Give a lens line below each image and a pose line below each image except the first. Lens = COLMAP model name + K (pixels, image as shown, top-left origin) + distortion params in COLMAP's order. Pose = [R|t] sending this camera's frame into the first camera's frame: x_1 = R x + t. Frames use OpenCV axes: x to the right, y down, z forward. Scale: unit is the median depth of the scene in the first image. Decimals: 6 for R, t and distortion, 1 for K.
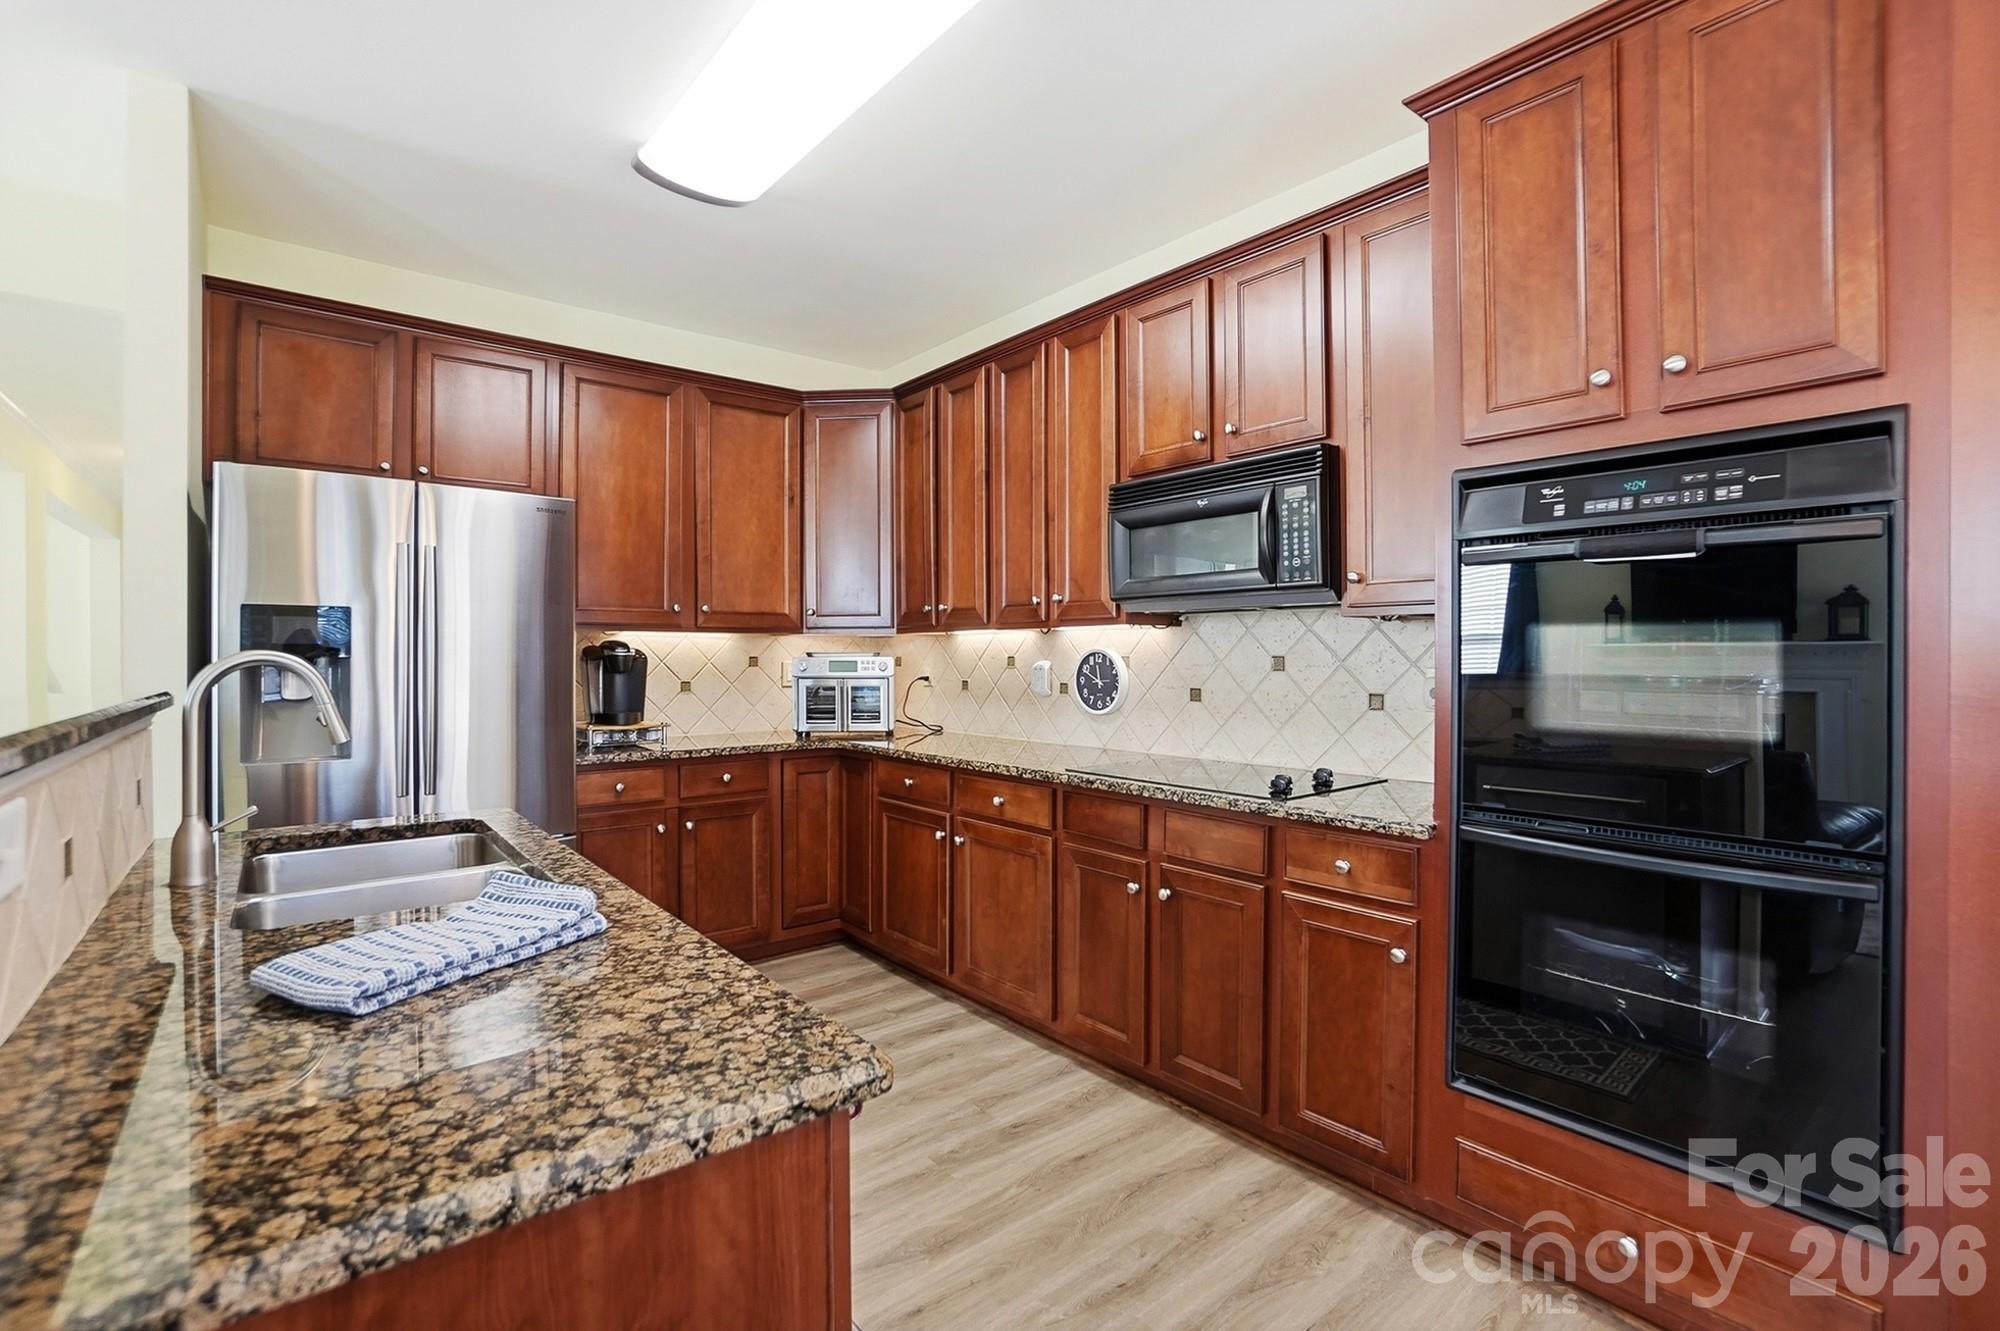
lens RADIAL K [[904.6, 0, 979.5], [0, 904.6, 648.6], [0, 0, 1]] dist [-0.065657, 0.024493]
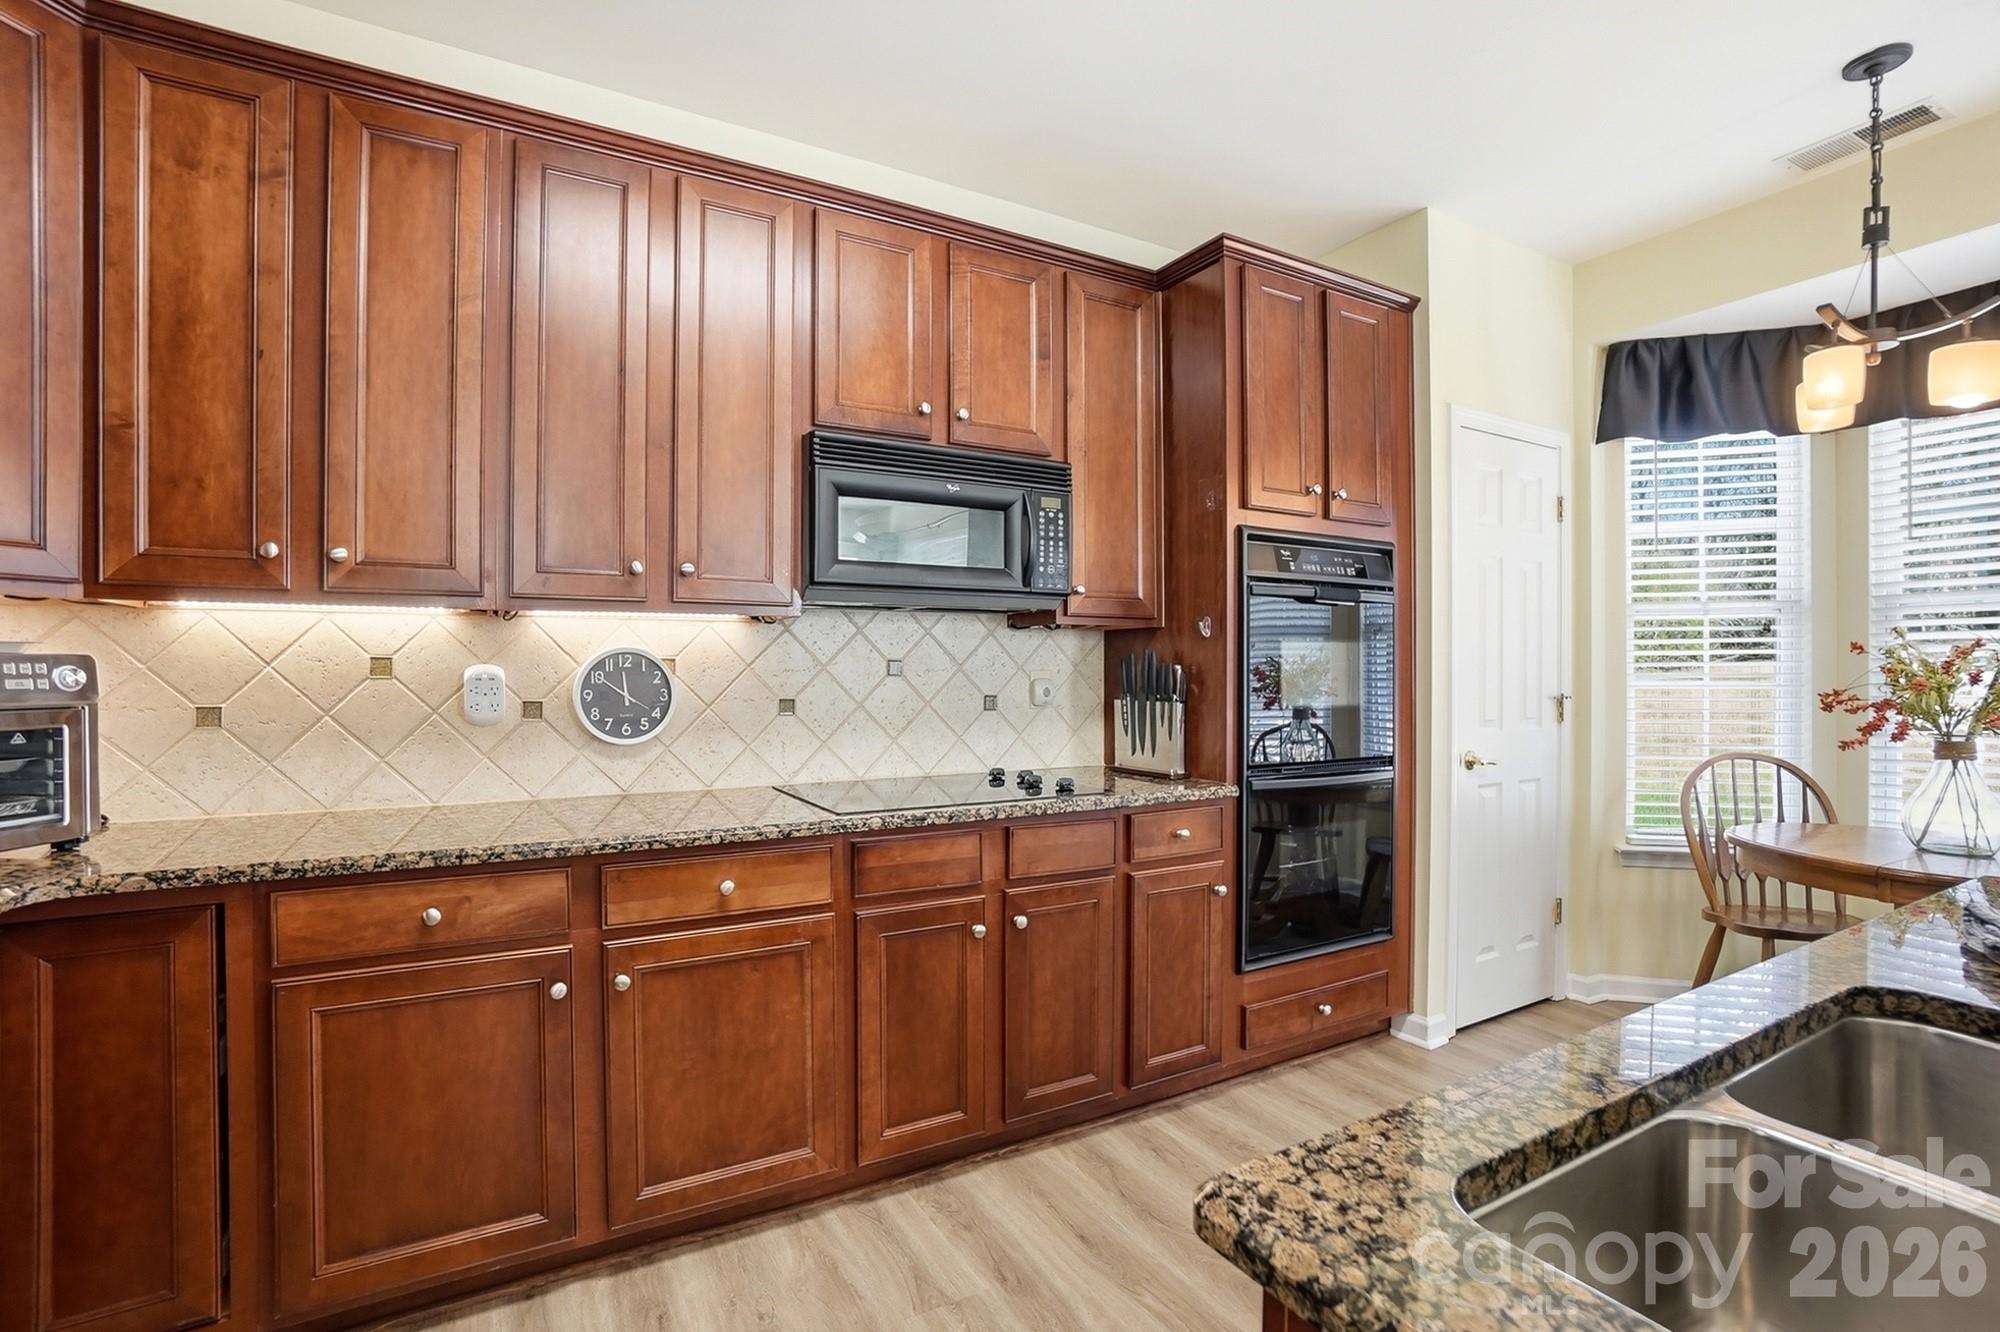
lens RADIAL K [[894.8, 0, 970.2], [0, 894.8, 673.8], [0, 0, 1]] dist [-0.059690, 0.014005]
pose [[0.171798, -0.001531, 0.985131, -0.530185], [-0.007990, 0.999964, 0.002947, 0.017696], [-0.985100, -0.008377, 0.171779, 0.698472]]
